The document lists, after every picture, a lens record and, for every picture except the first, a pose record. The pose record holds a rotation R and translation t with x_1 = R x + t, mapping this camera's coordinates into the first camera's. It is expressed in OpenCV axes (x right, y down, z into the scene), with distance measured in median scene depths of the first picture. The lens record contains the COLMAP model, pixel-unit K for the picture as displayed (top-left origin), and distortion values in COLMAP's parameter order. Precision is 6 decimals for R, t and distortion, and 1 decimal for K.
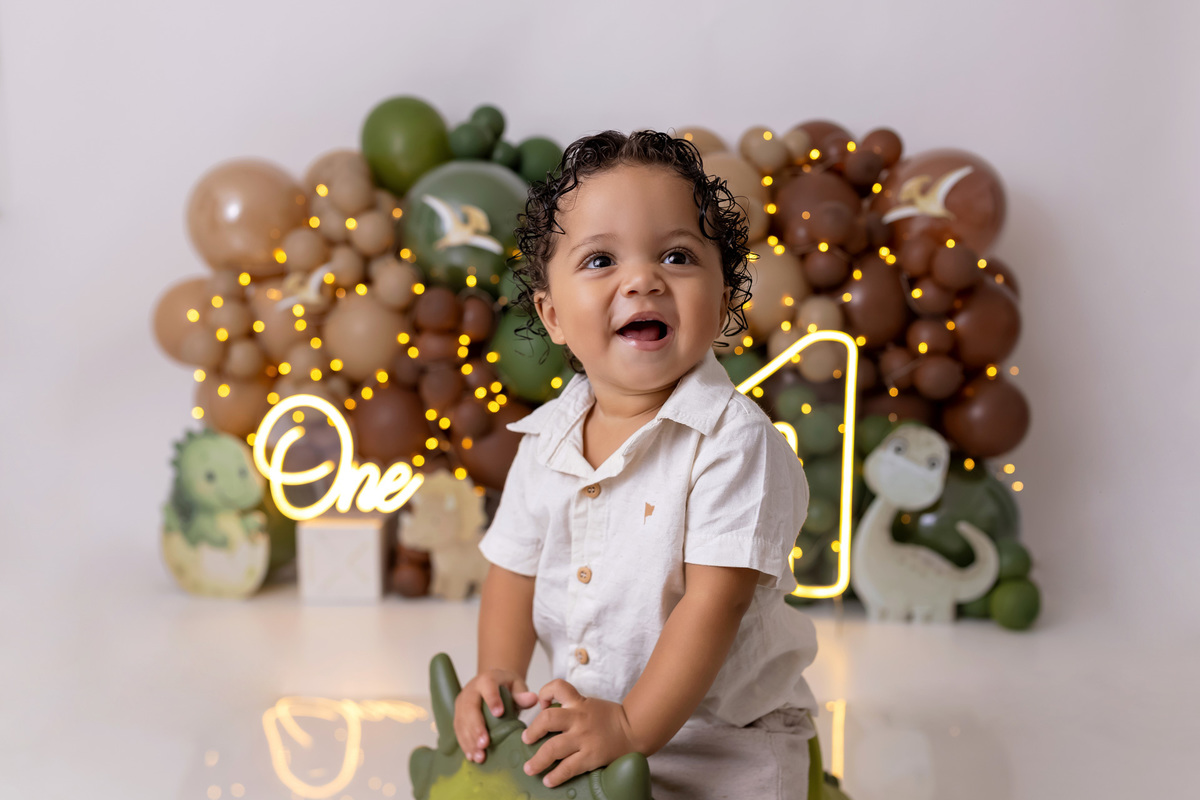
lens RADIAL K [[1027.1, 0, 604.5], [0, 1027.1, 412.1], [0, 0, 1]] dist [0.002576, -0.016390]
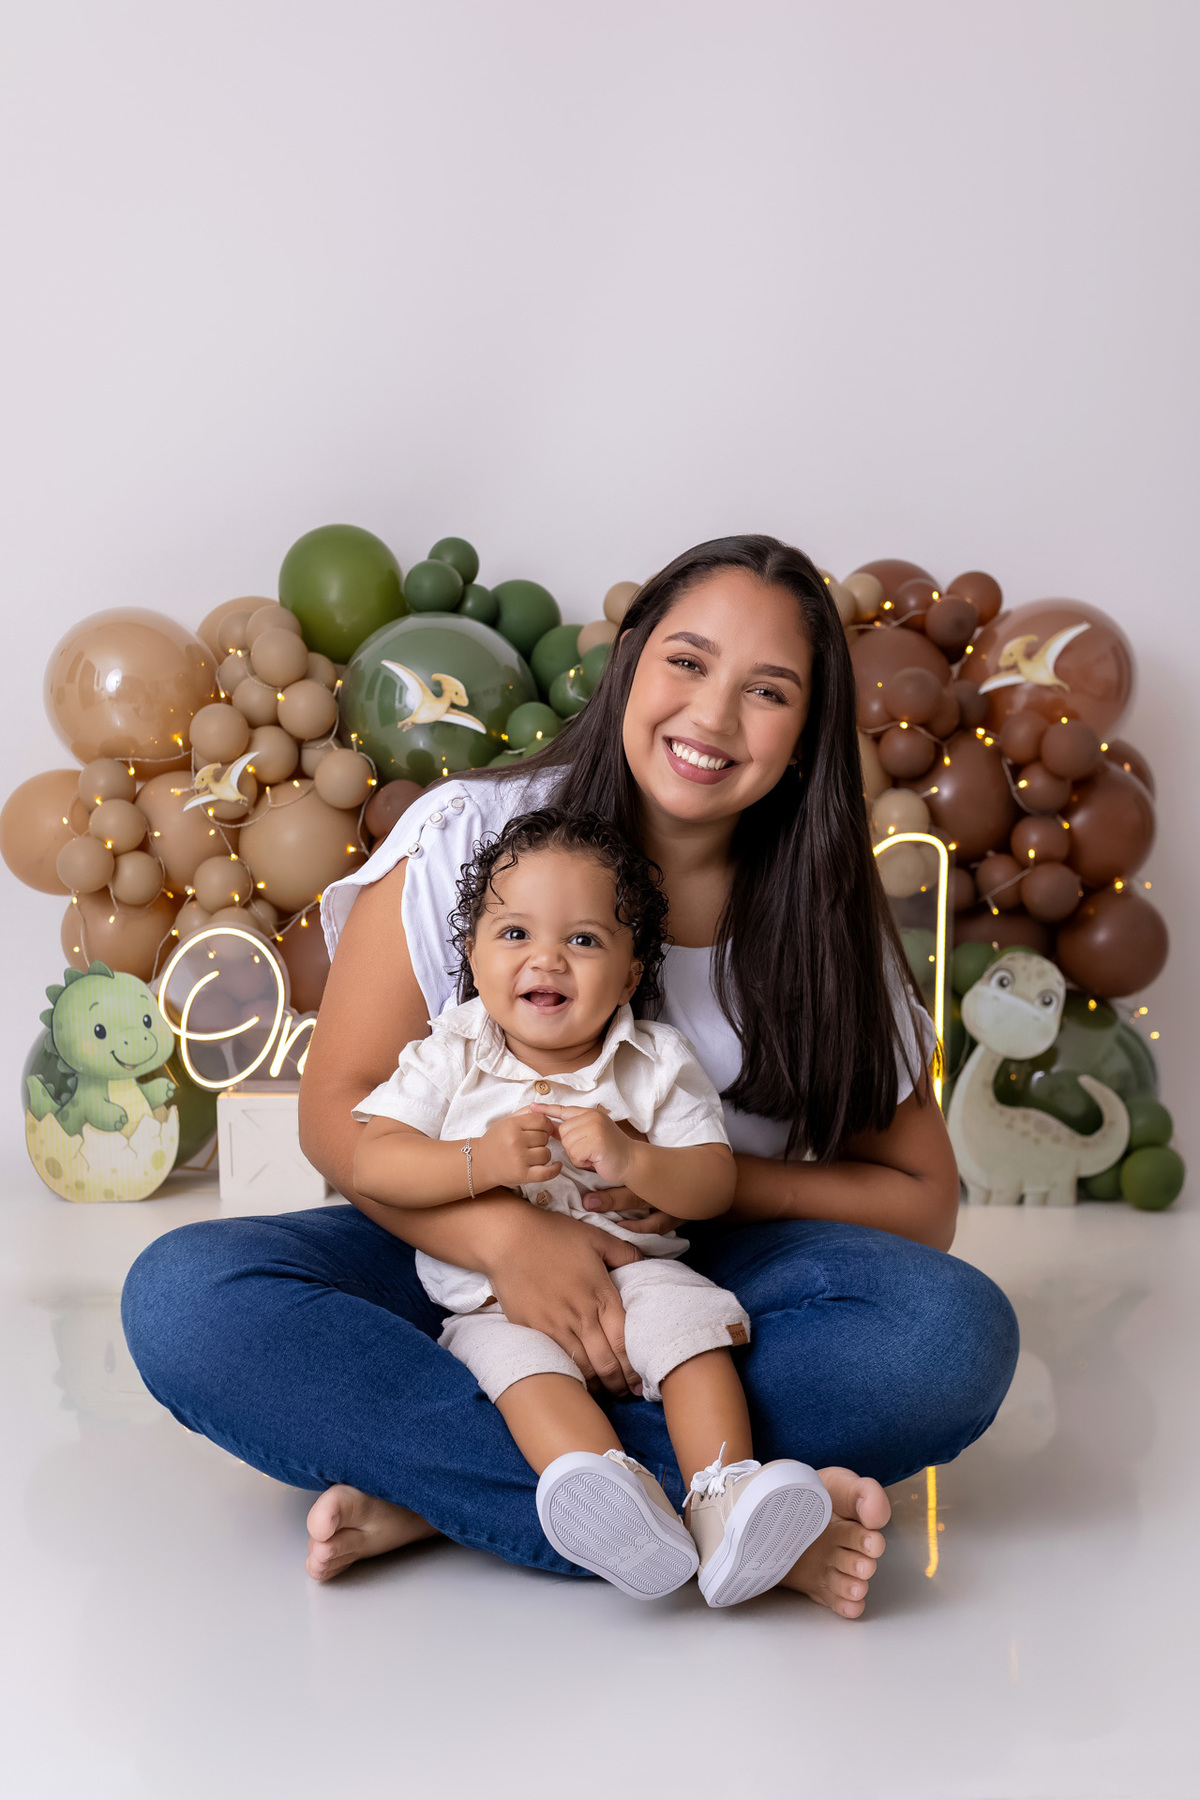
lens RADIAL K [[1706.2, 0, 606.7], [0, 1706.2, 998.6], [0, 0, 1]] dist [-0.000876, -0.007732]
pose [[0.998090, -0.012279, 0.060547, -0.087857], [0.012995, 0.999850, -0.011447, 0.055348], [-0.060398, 0.012212, 0.998100, -0.260262]]
